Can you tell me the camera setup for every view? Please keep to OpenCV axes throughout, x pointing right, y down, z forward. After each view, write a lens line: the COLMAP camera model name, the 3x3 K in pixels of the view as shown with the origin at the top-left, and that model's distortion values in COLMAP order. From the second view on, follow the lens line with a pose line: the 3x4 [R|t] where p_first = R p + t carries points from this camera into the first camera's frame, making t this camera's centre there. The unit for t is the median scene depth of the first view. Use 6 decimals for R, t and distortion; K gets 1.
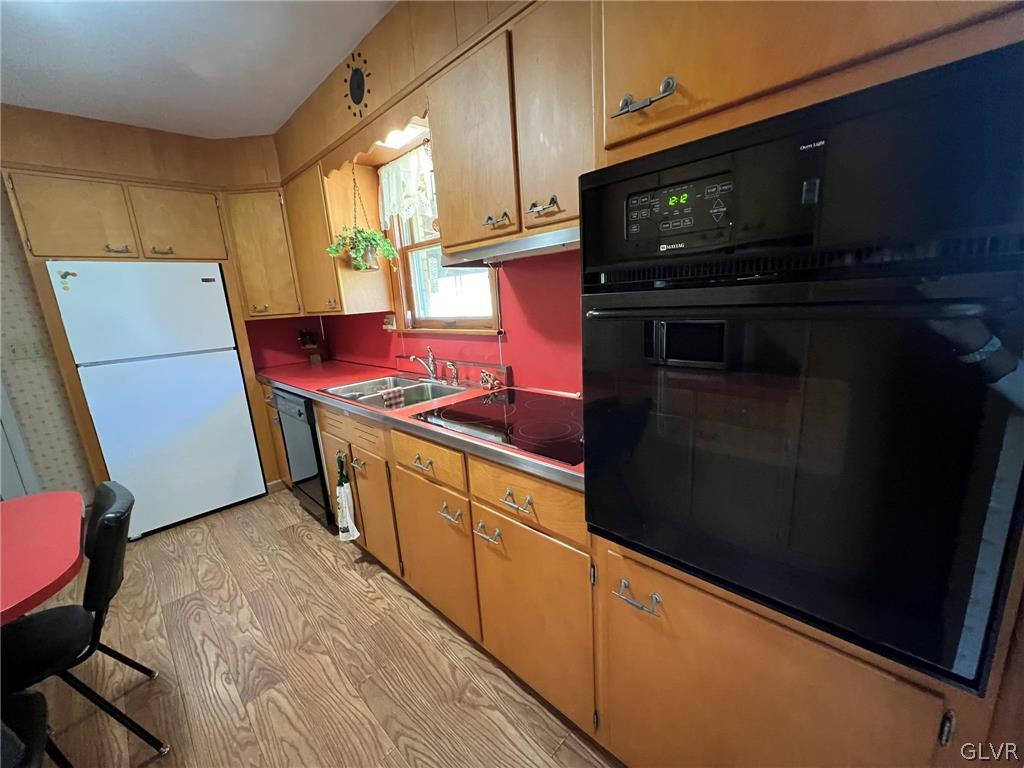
lens RADIAL K [[411.3, 0, 513.0], [0, 411.3, 388.6], [0, 0, 1]] dist [-0.004320, 0.001134]
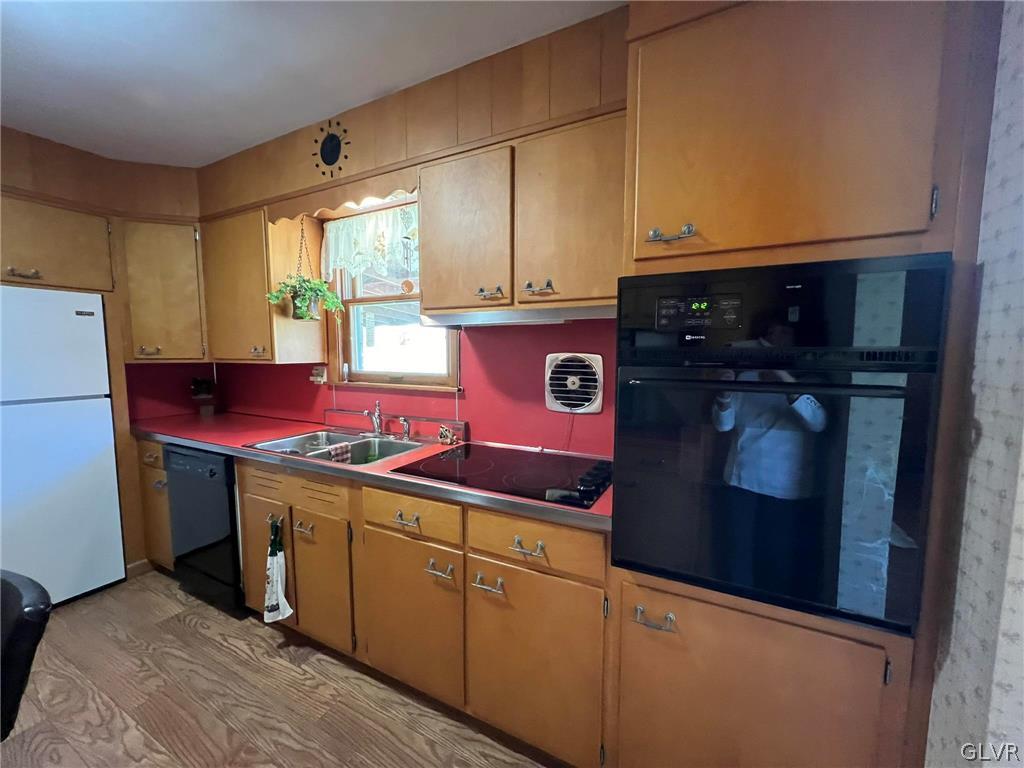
lens RADIAL K [[411.3, 0, 513.0], [0, 411.3, 388.5], [0, 0, 1]] dist [-0.004320, 0.001134]
pose [[0.952462, 0.037195, 0.302377, -0.212318], [0.004720, 0.990599, -0.136719, 0.004515], [-0.304619, 0.131647, 0.943332, -0.035099]]
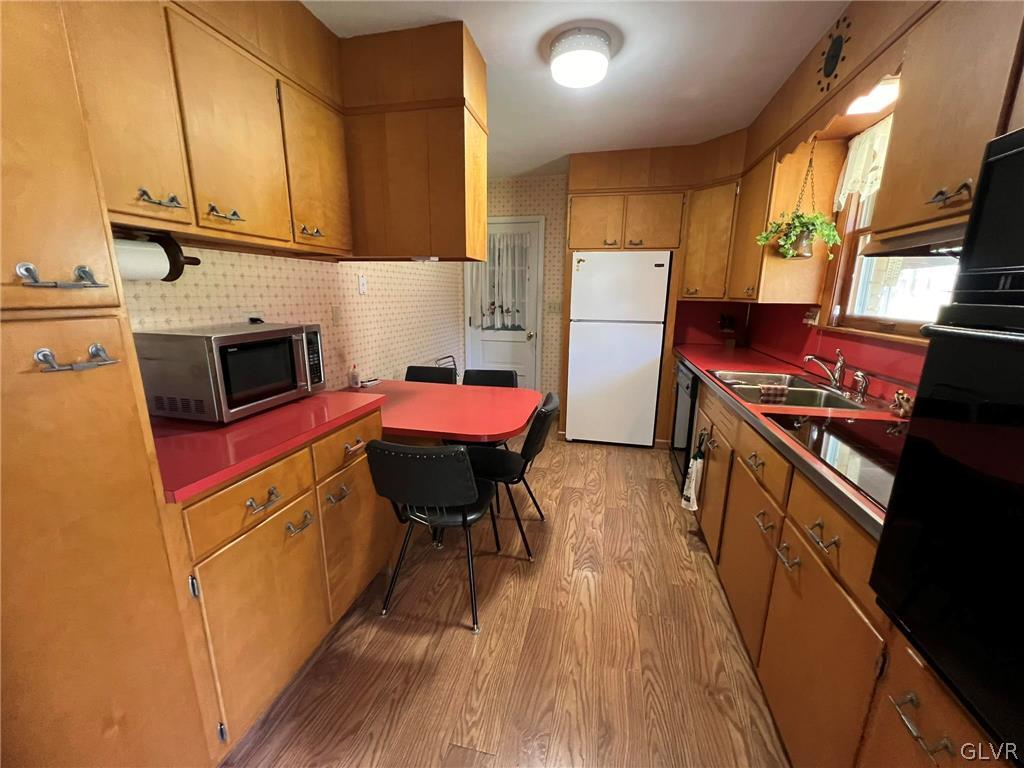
lens RADIAL K [[411.3, 0, 511.7], [0, 411.3, 389.0], [0, 0, 1]] dist [-0.004320, 0.001134]
pose [[0.522185, 0.258678, -0.812655, 0.166239], [-0.226462, 0.960739, 0.160298, -0.006220], [0.822215, 0.100331, 0.560265, -0.027094]]
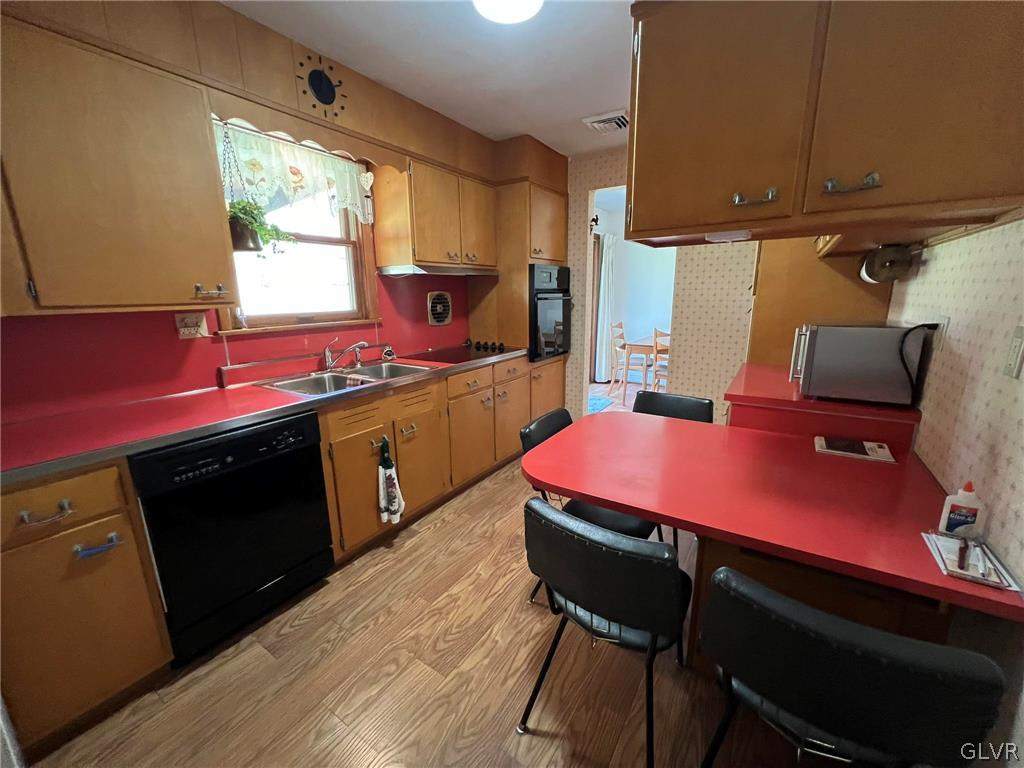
lens RADIAL K [[411.3, 0, 512.2], [0, 411.3, 389.4], [0, 0, 1]] dist [-0.004320, 0.001134]
pose [[-0.202760, -0.160594, 0.965970, -1.480745], [0.239211, 0.948451, 0.207893, -0.094762], [-0.949561, 0.273223, -0.153892, 0.832522]]
